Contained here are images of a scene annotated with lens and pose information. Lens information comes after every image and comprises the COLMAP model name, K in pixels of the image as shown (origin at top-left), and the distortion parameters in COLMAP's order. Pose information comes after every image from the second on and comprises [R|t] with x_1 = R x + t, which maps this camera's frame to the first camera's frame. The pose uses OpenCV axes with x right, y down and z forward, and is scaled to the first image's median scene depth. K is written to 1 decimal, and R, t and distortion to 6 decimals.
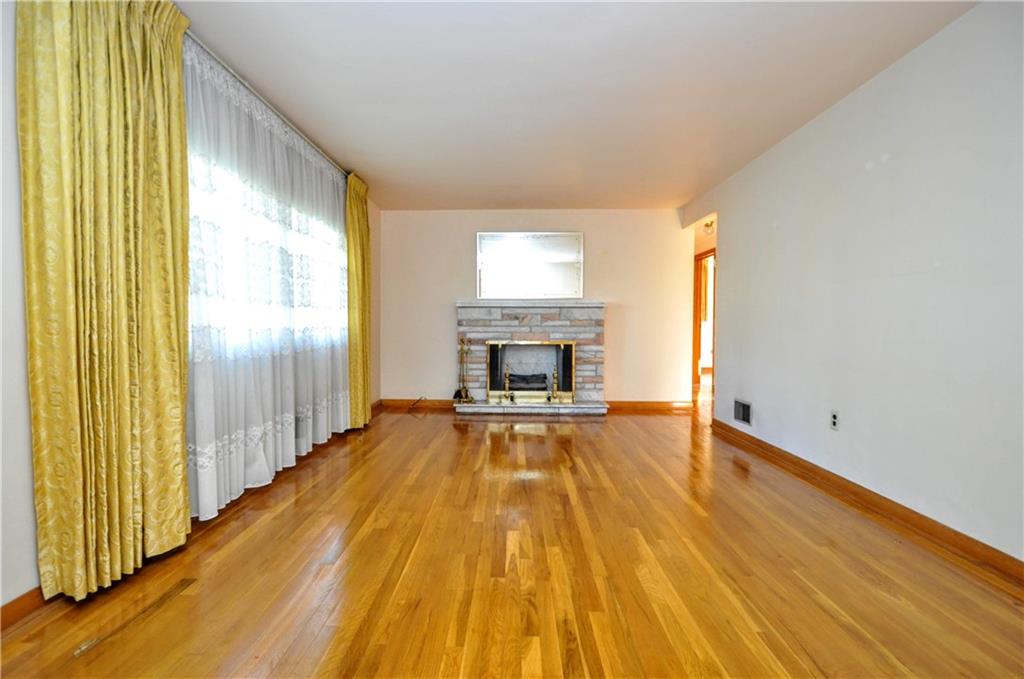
lens RADIAL K [[453.0, 0, 505.8], [0, 453.0, 340.6], [0, 0, 1]] dist [0.009262, -0.014005]
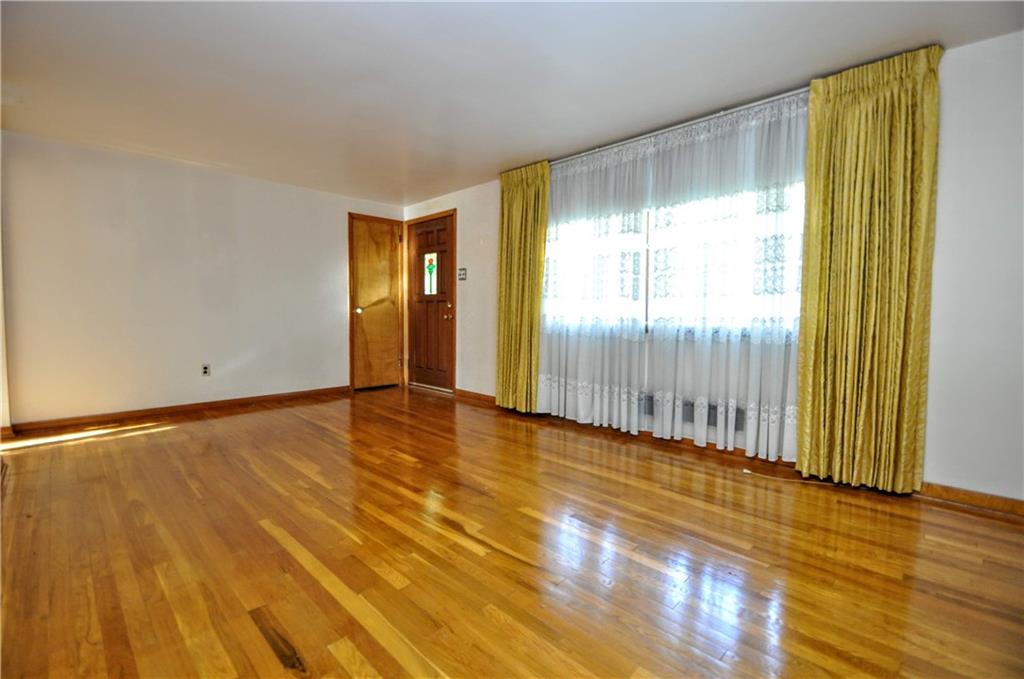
lens RADIAL K [[453.0, 0, 505.8], [0, 453.0, 340.6], [0, 0, 1]] dist [0.009262, -0.014005]
pose [[-0.689133, 0.029842, -0.724021, 0.860187], [-0.046985, 0.995209, 0.085741, -0.080267], [0.723110, 0.093105, -0.684429, 2.219504]]
